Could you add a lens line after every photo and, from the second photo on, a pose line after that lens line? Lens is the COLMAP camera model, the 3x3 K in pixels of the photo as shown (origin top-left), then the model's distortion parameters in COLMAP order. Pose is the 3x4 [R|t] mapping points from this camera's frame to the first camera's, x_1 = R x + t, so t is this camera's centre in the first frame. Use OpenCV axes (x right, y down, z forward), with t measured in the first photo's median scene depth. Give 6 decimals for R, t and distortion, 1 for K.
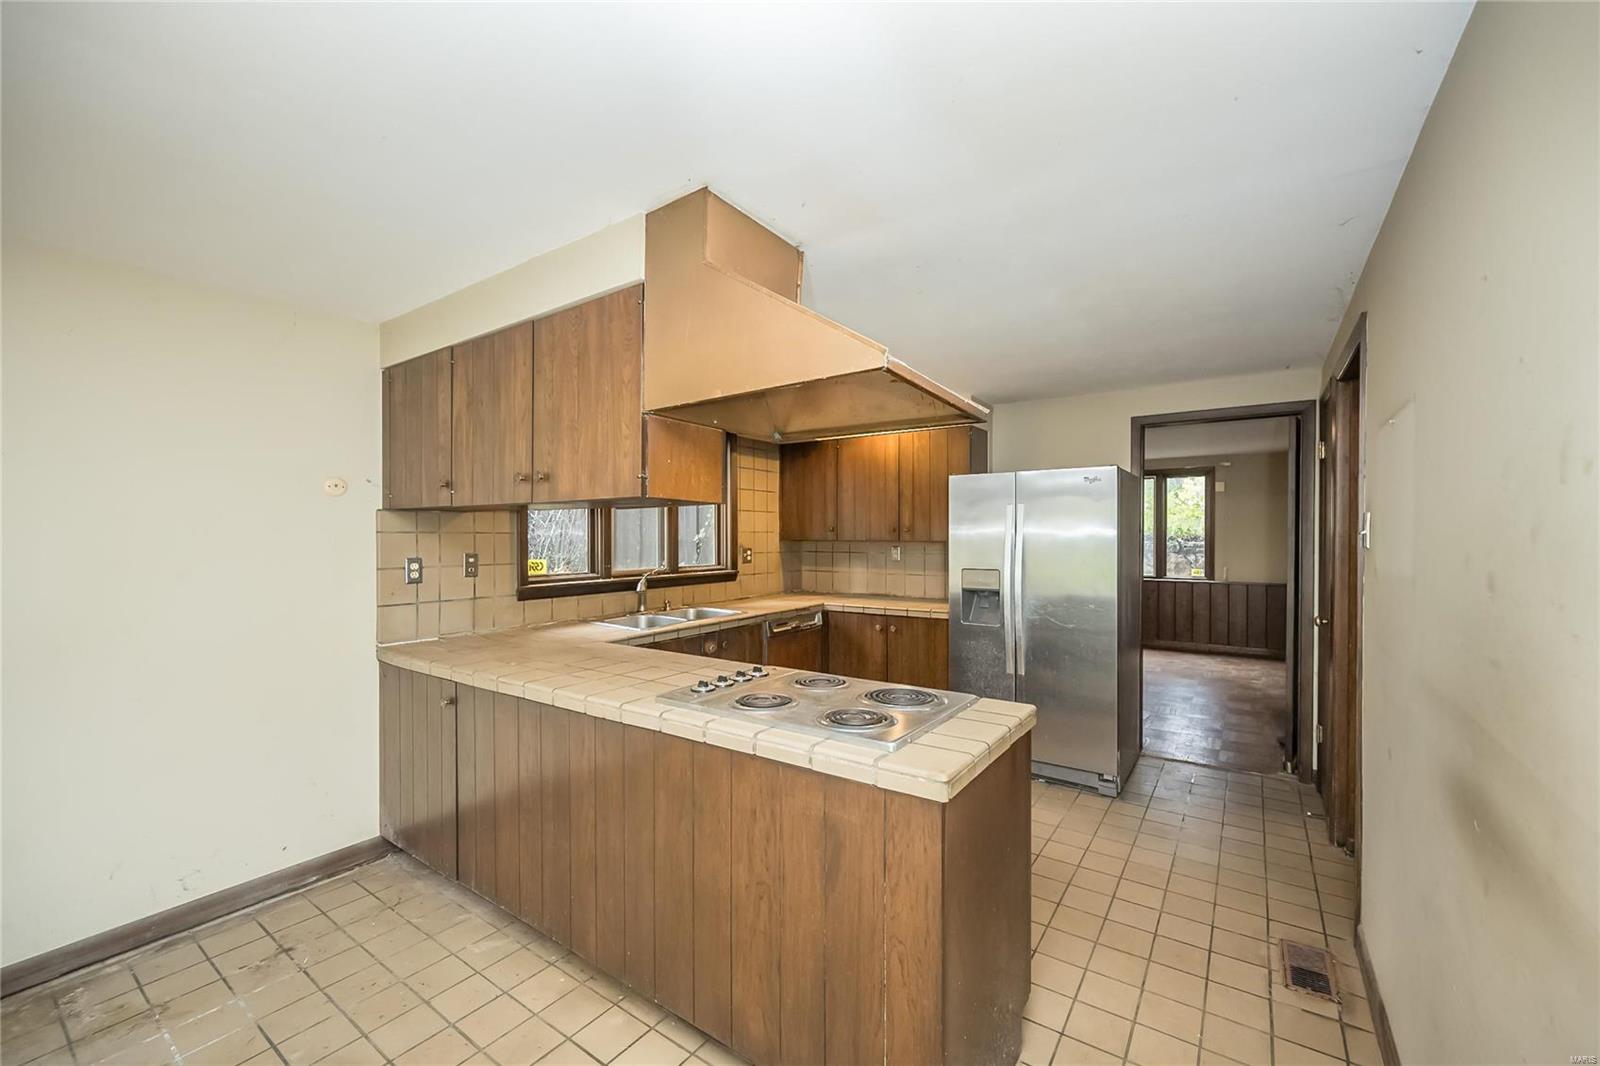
lens RADIAL K [[637.9, 0, 797.6], [0, 637.9, 538.1], [0, 0, 1]] dist [0.001620, -0.000145]
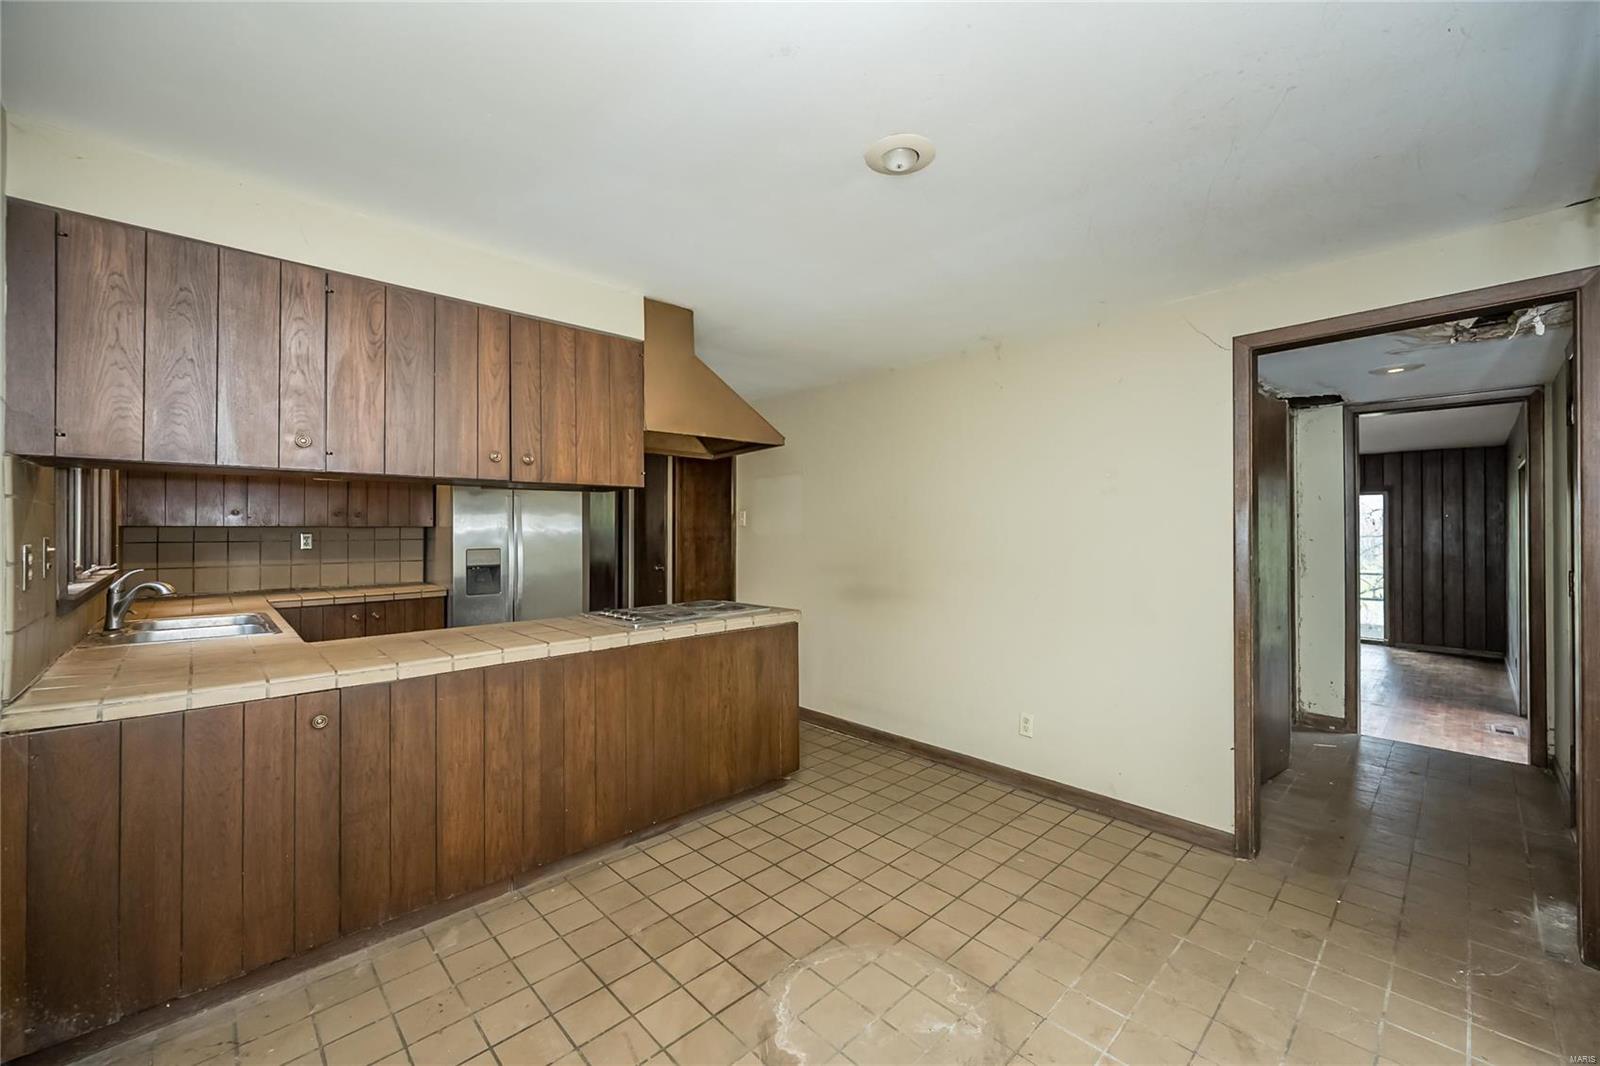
lens RADIAL K [[637.9, 0, 800.3], [0, 637.9, 531.4], [0, 0, 1]] dist [0.001620, -0.000145]
pose [[0.191658, 0.004225, 0.981453, -0.723095], [0.005132, 0.999973, -0.005307, 0.021097], [-0.981448, 0.006053, 0.191631, 0.161182]]
